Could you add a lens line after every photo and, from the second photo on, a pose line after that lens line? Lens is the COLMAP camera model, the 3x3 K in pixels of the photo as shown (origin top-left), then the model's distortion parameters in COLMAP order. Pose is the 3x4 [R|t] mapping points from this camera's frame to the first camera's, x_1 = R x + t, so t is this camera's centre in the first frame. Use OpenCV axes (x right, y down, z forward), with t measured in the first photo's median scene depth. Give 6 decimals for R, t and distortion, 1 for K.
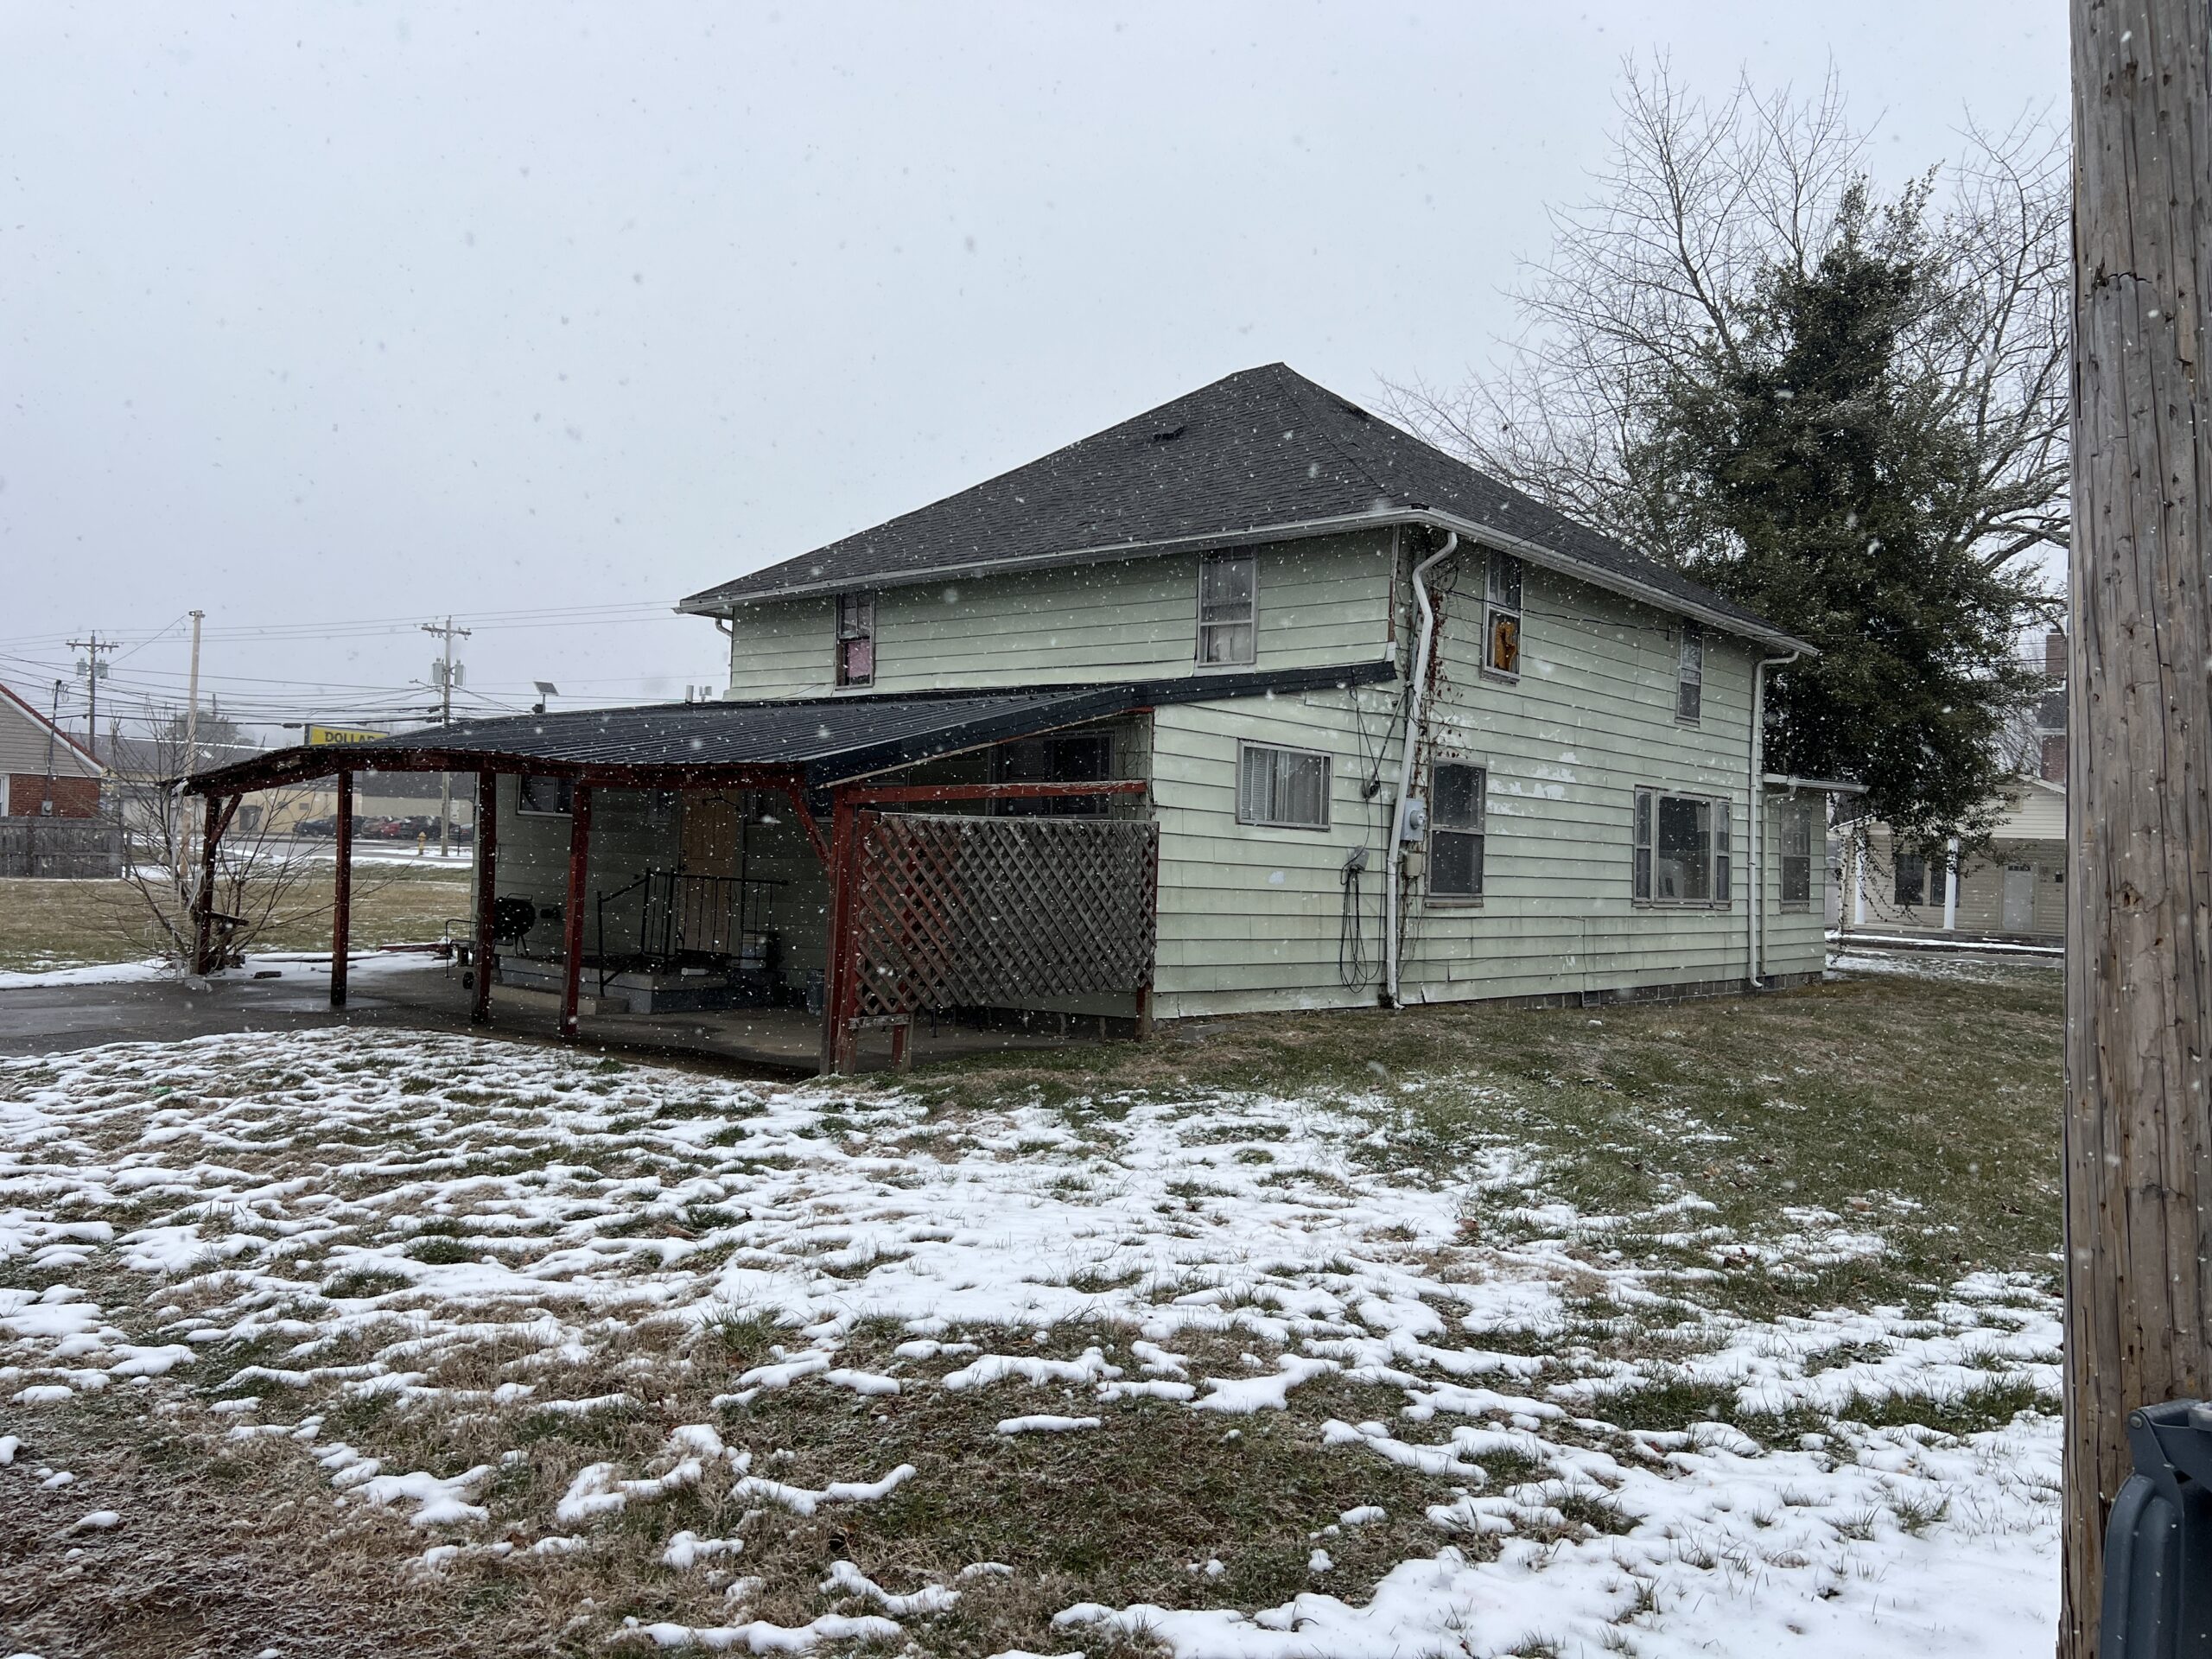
lens RADIAL K [[1677.2, 0, 1106.0], [0, 1677.2, 829.5], [0, 0, 1]] dist [0.061420, -0.041892]
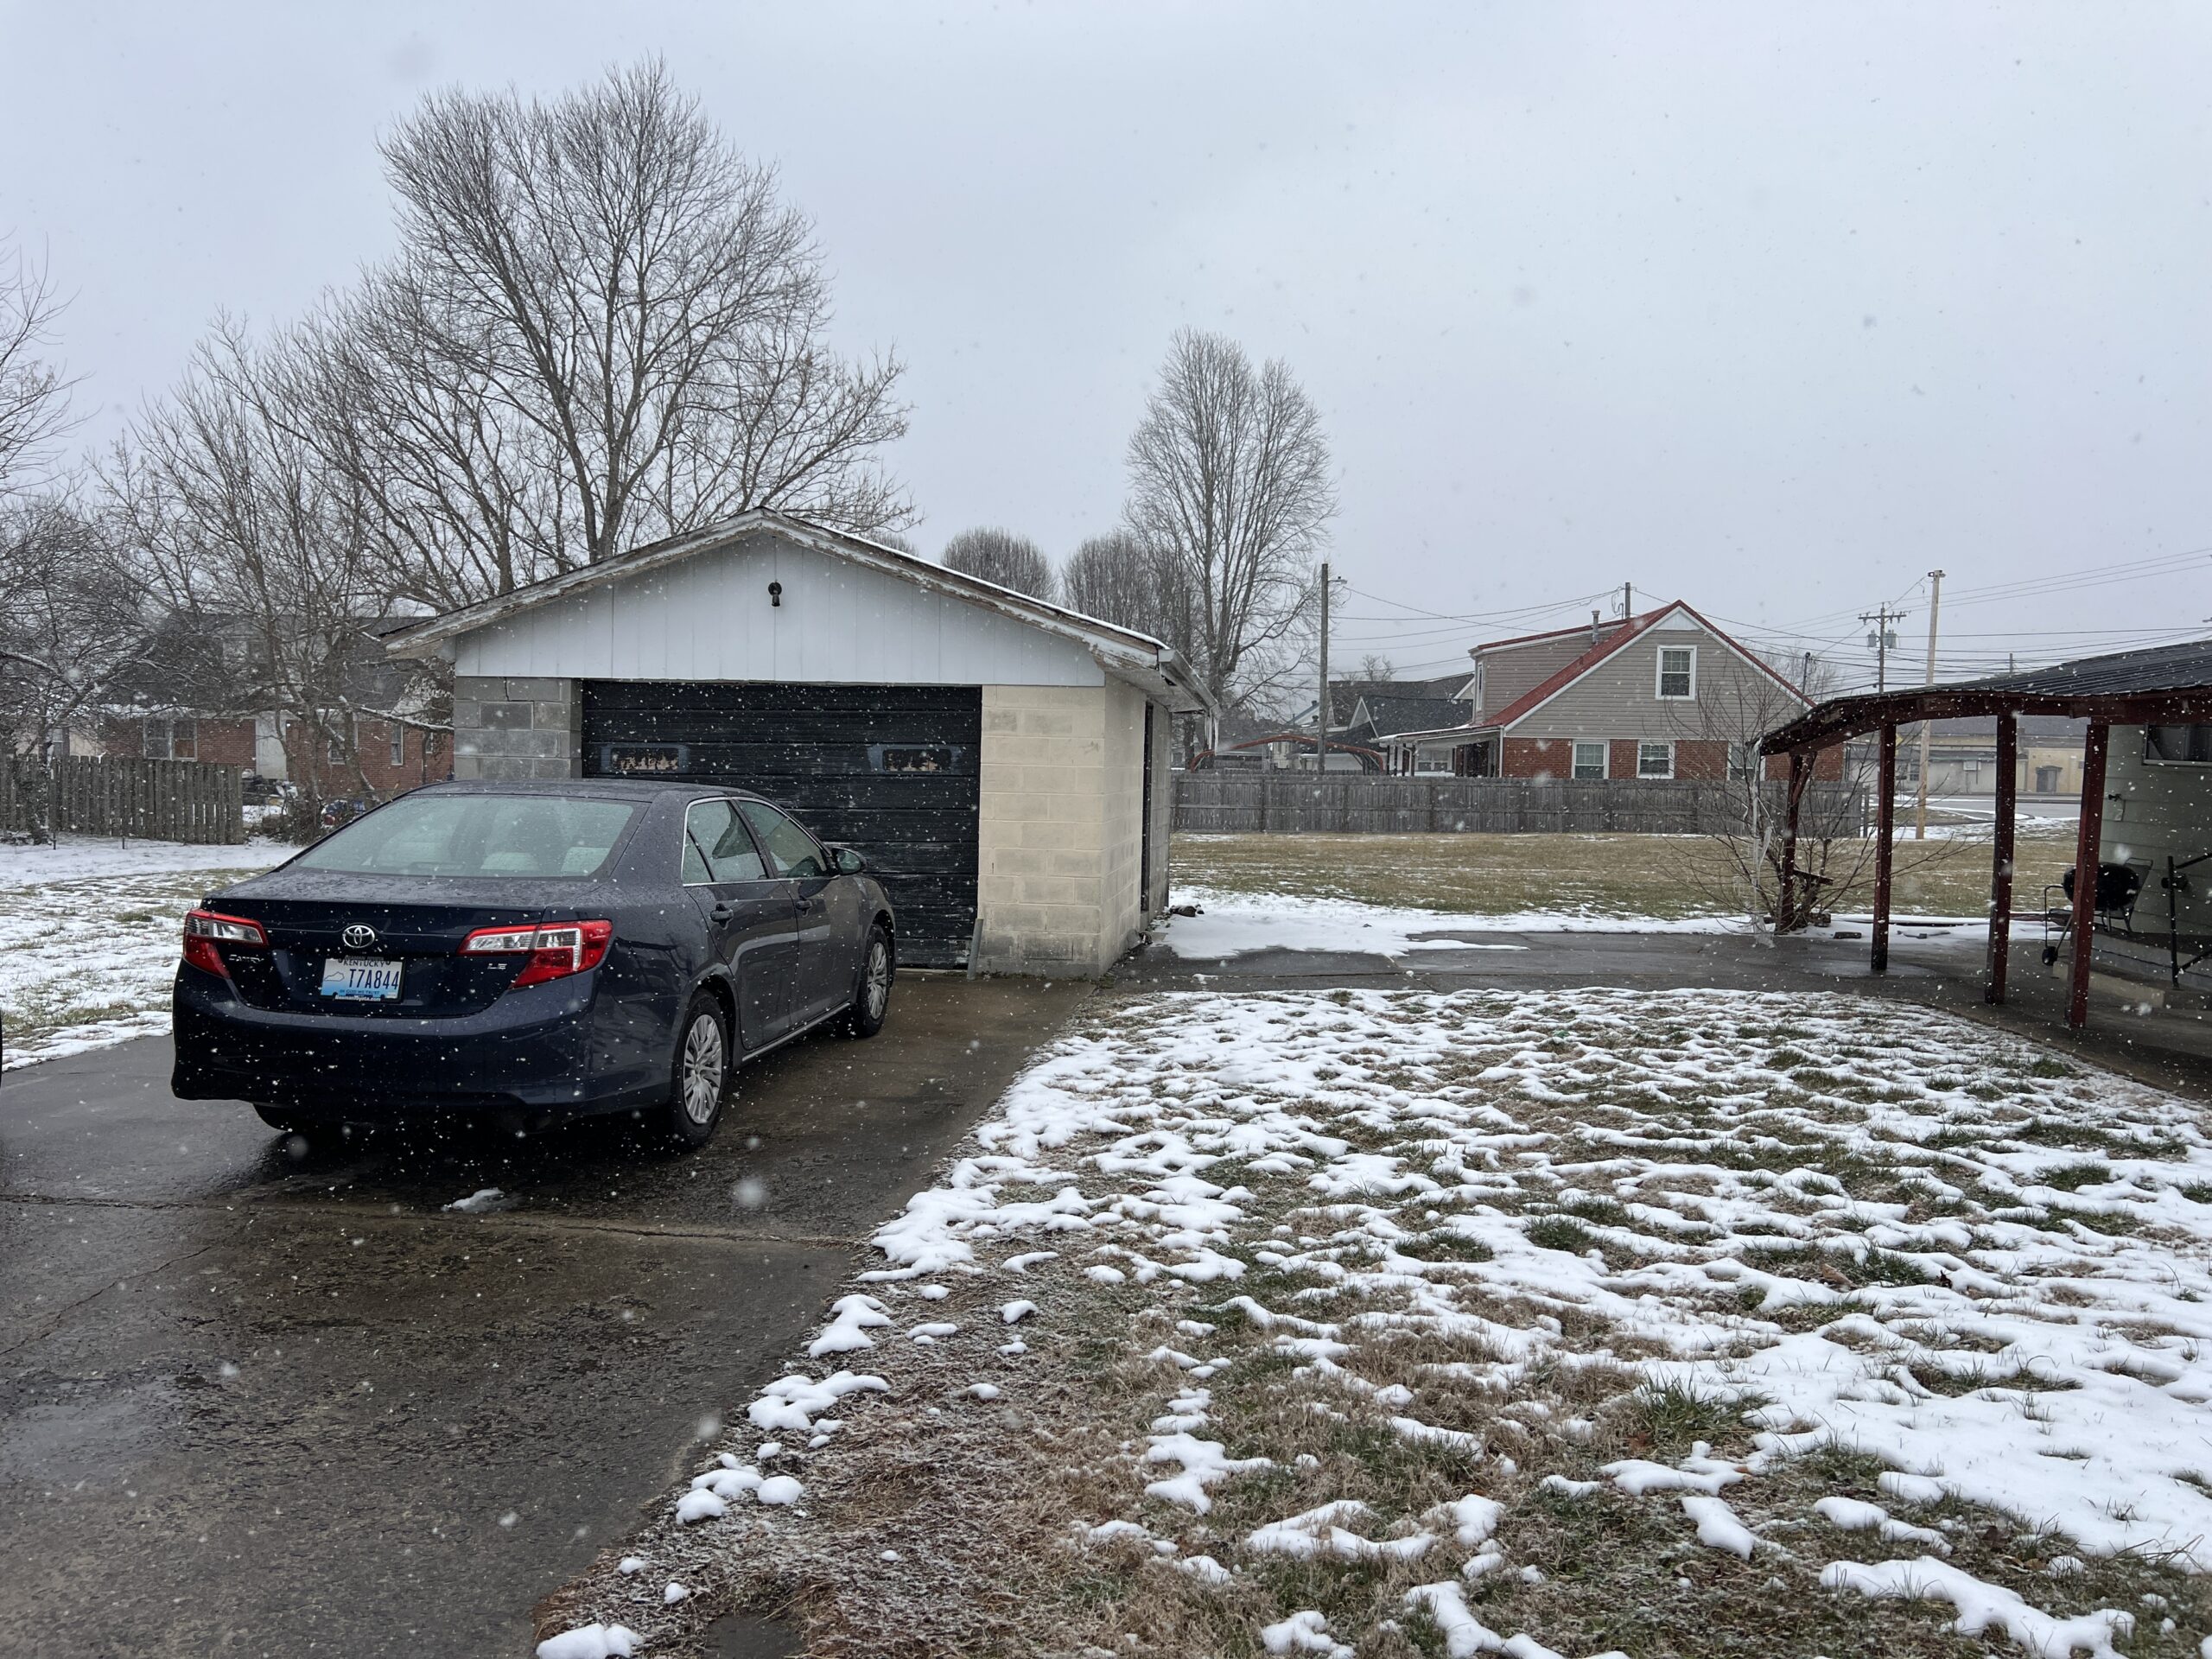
lens RADIAL K [[1677.2, 0, 1106.0], [0, 1677.2, 829.5], [0, 0, 1]] dist [0.061420, -0.041892]
pose [[0.538517, 0.001509, -0.842613, 0.307890], [0.016442, 0.999789, 0.012298, 0.018974], [0.842454, -0.020477, 0.538379, 0.383077]]
